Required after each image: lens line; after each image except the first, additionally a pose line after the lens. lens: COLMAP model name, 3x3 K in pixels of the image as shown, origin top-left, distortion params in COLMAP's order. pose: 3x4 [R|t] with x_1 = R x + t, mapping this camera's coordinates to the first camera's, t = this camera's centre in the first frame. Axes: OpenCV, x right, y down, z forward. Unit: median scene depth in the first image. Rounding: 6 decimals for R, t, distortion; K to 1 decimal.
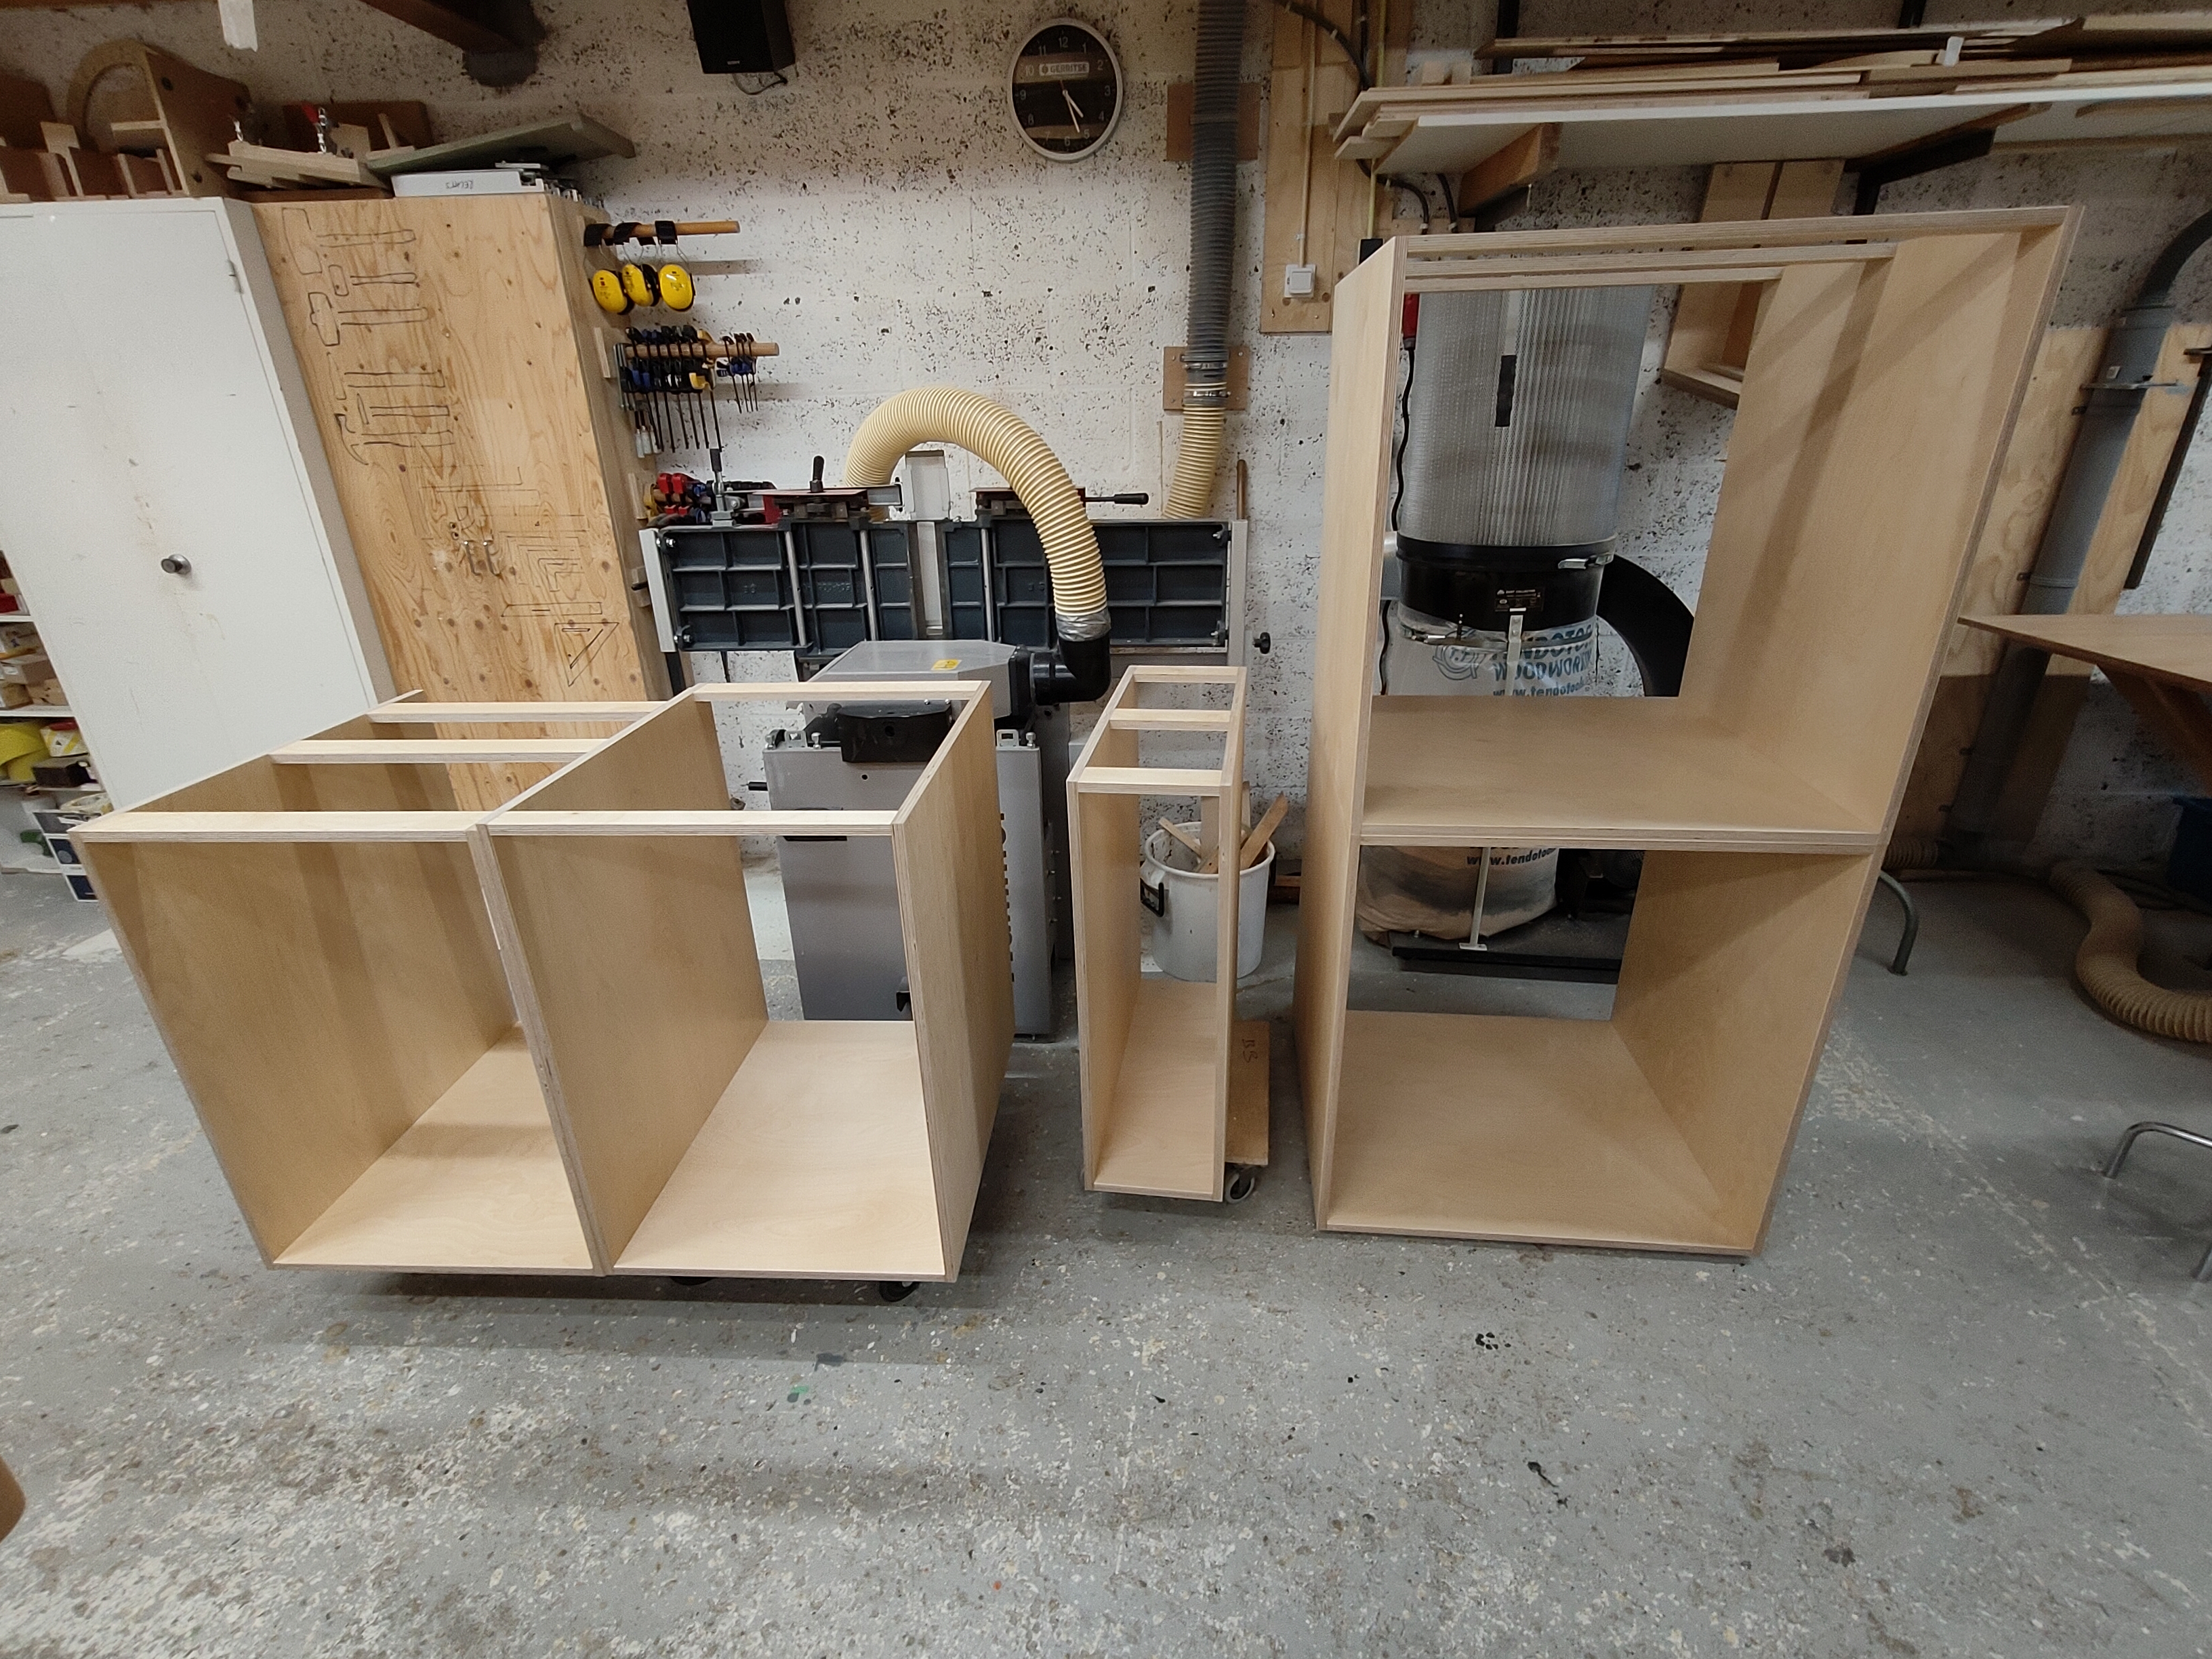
lens RADIAL K [[1020.0, 0, 1105.6], [0, 1020.0, 834.6], [0, 0, 1]] dist [0.005873, -0.000361]
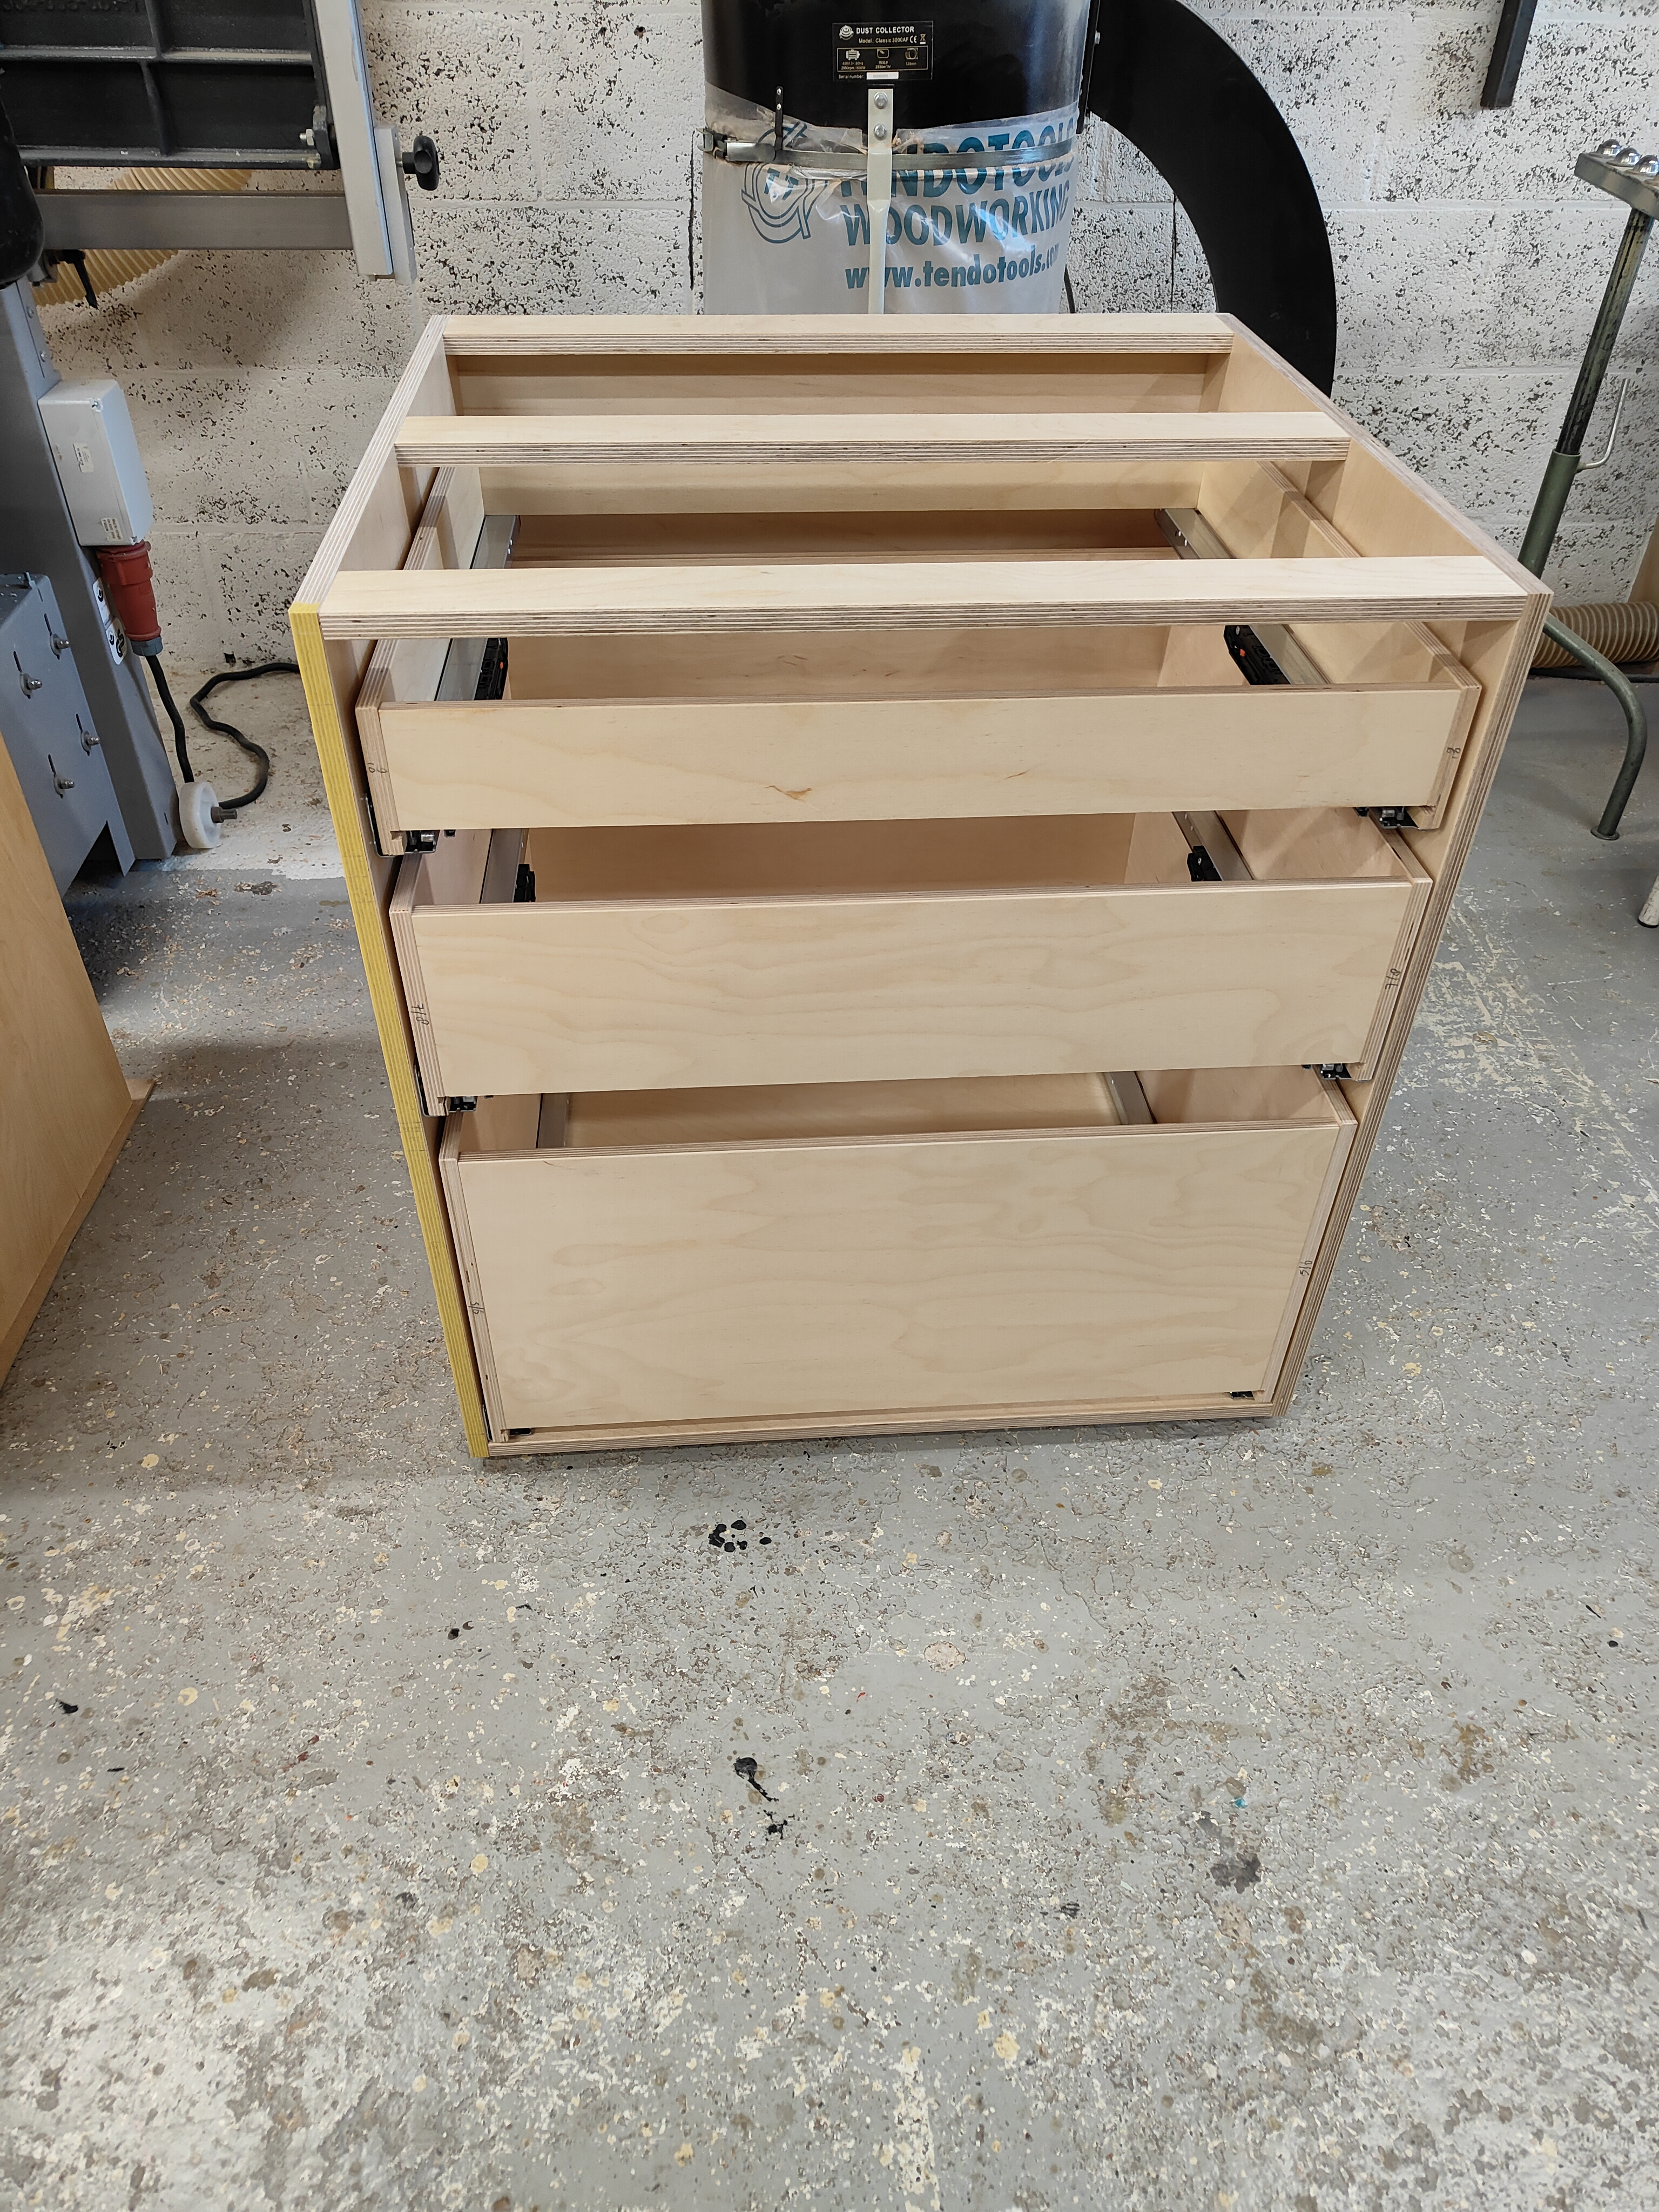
lens RADIAL K [[1522.3, 0, 820.7], [0, 1522.3, 1112.0], [0, 0, 1]] dist [0.004574, 0.001208]
pose [[0.991081, -0.054162, 0.121754, 0.320930], [0.017863, 0.959427, 0.281390, 0.049460], [-0.132055, -0.276705, 0.951838, 0.272888]]
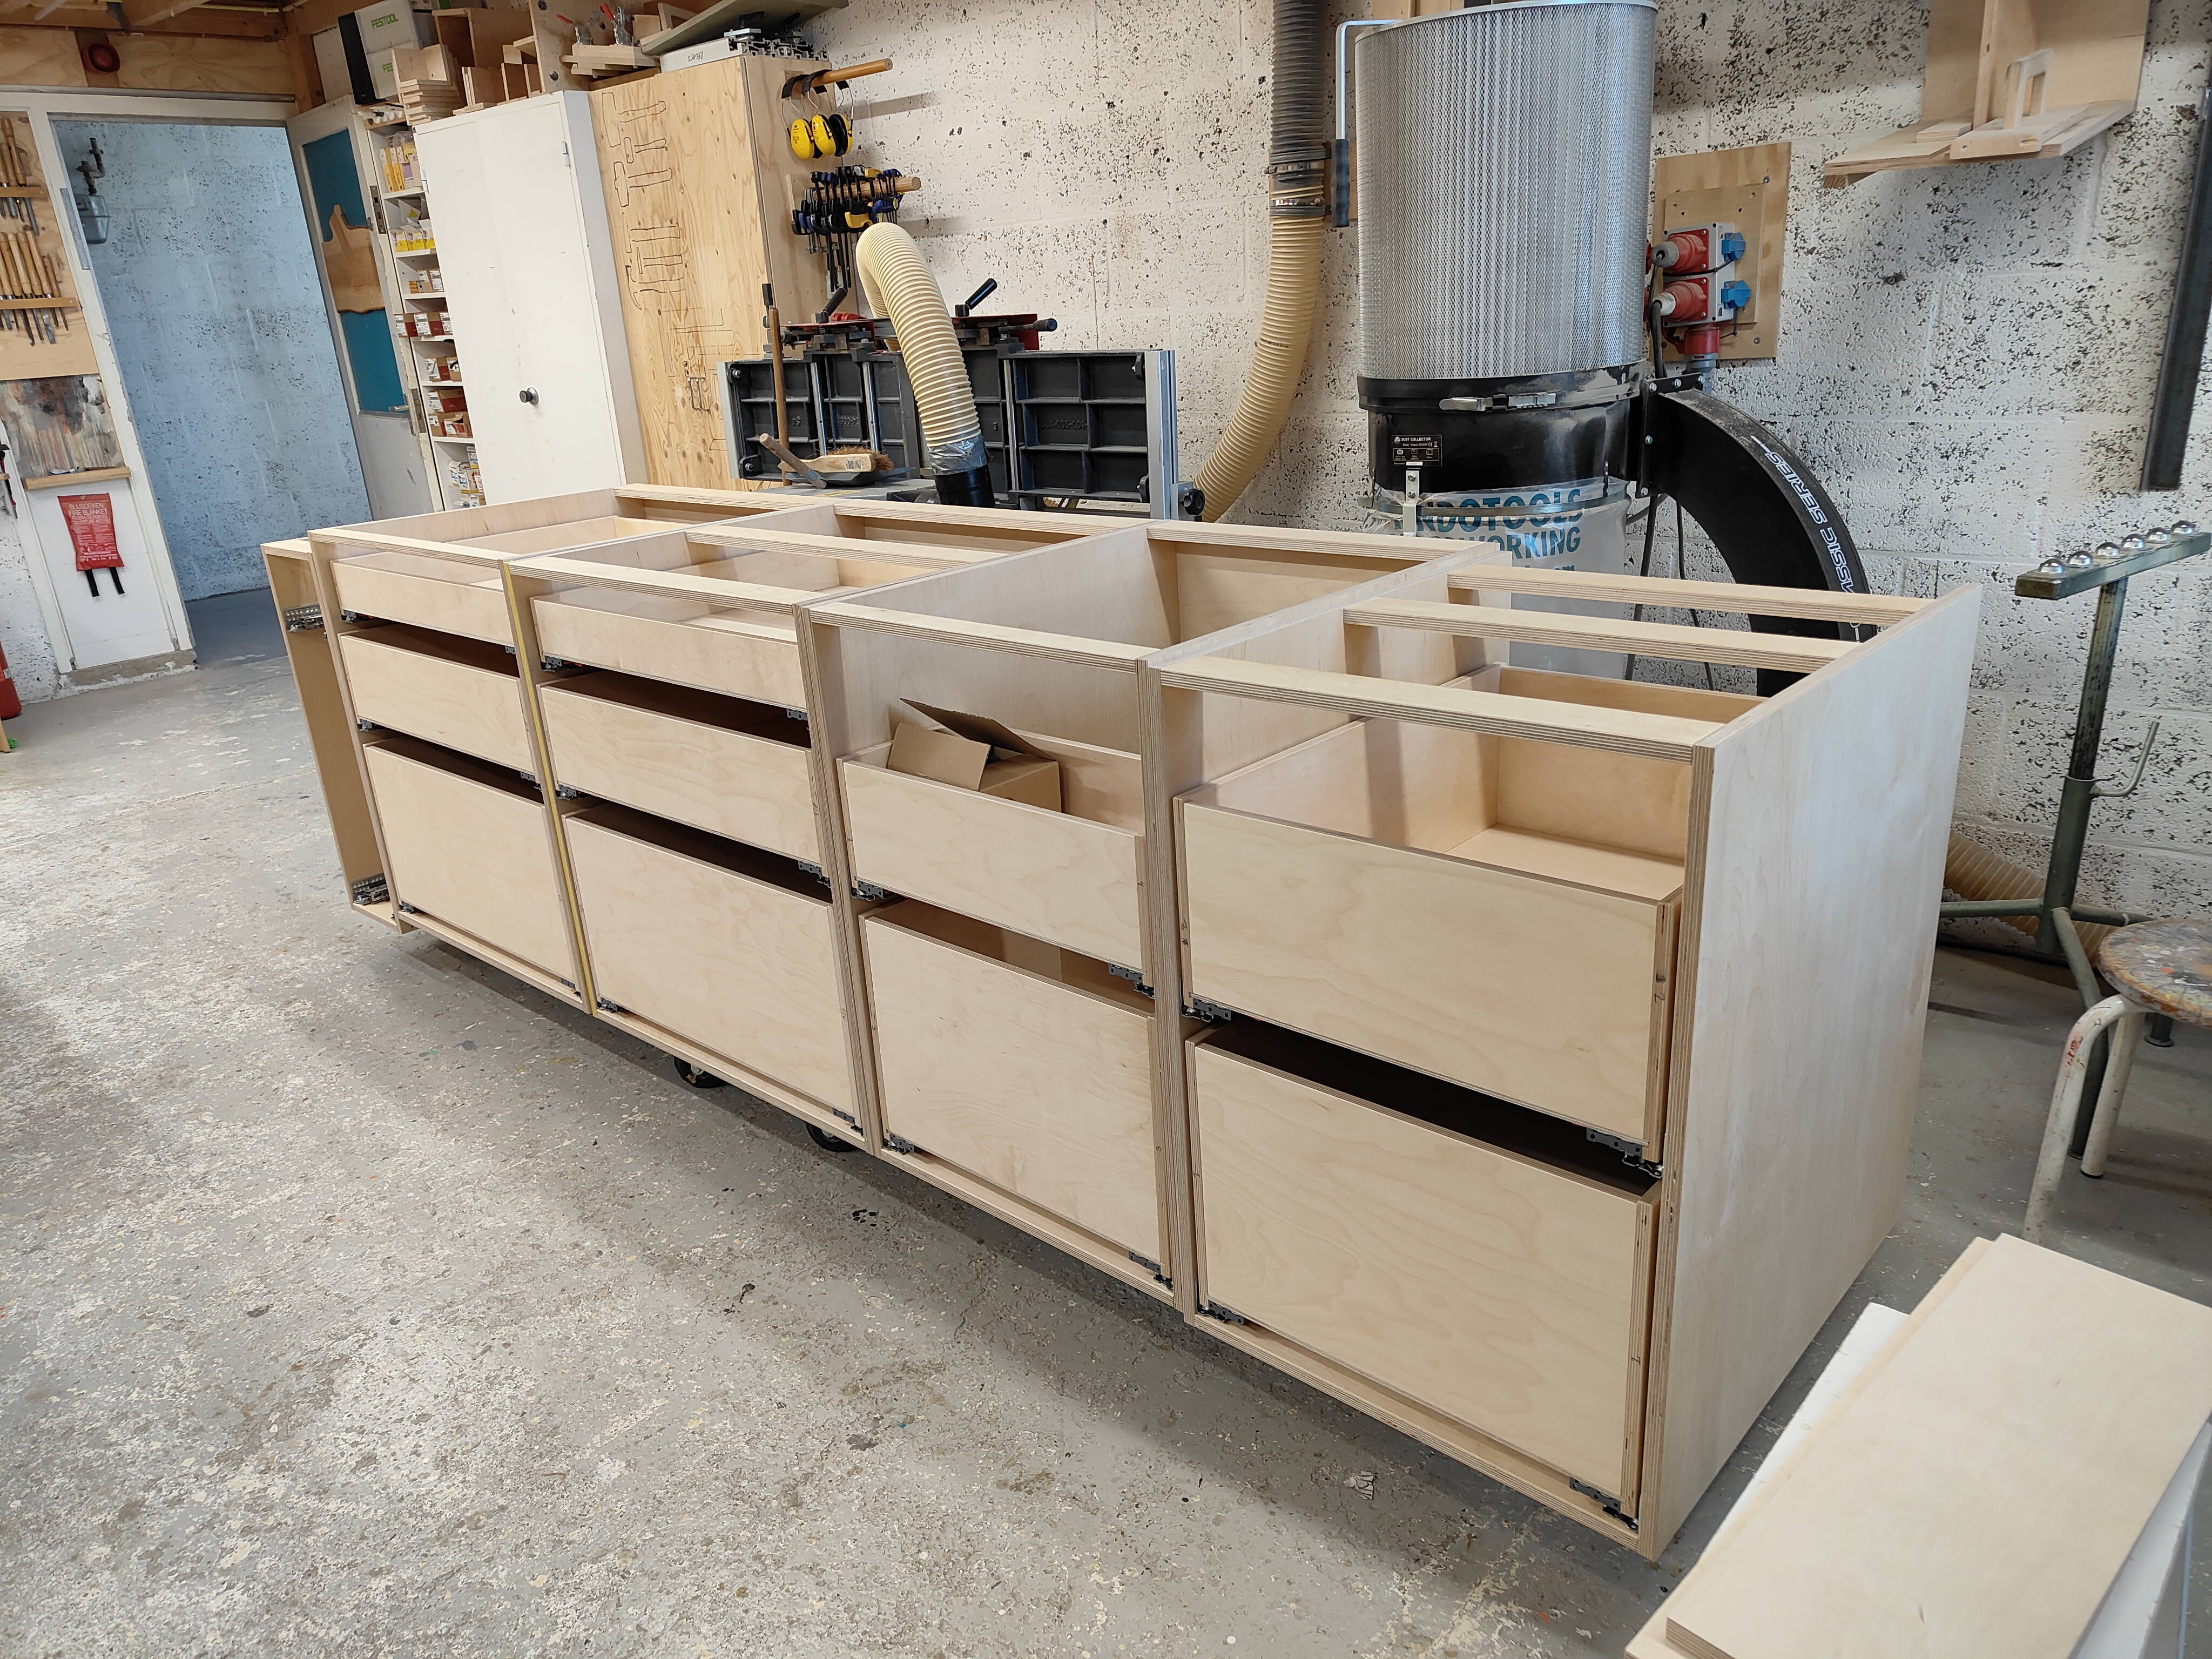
lens RADIAL K [[1528.1, 0, 1113.8], [0, 1528.1, 837.9], [0, 0, 1]] dist [0.002197, 0.003700]
pose [[0.789894, 0.184876, -0.584713, 1.238658], [-0.203364, 0.978490, 0.034655, 0.067855], [0.578542, 0.091535, 0.810500, -0.012418]]
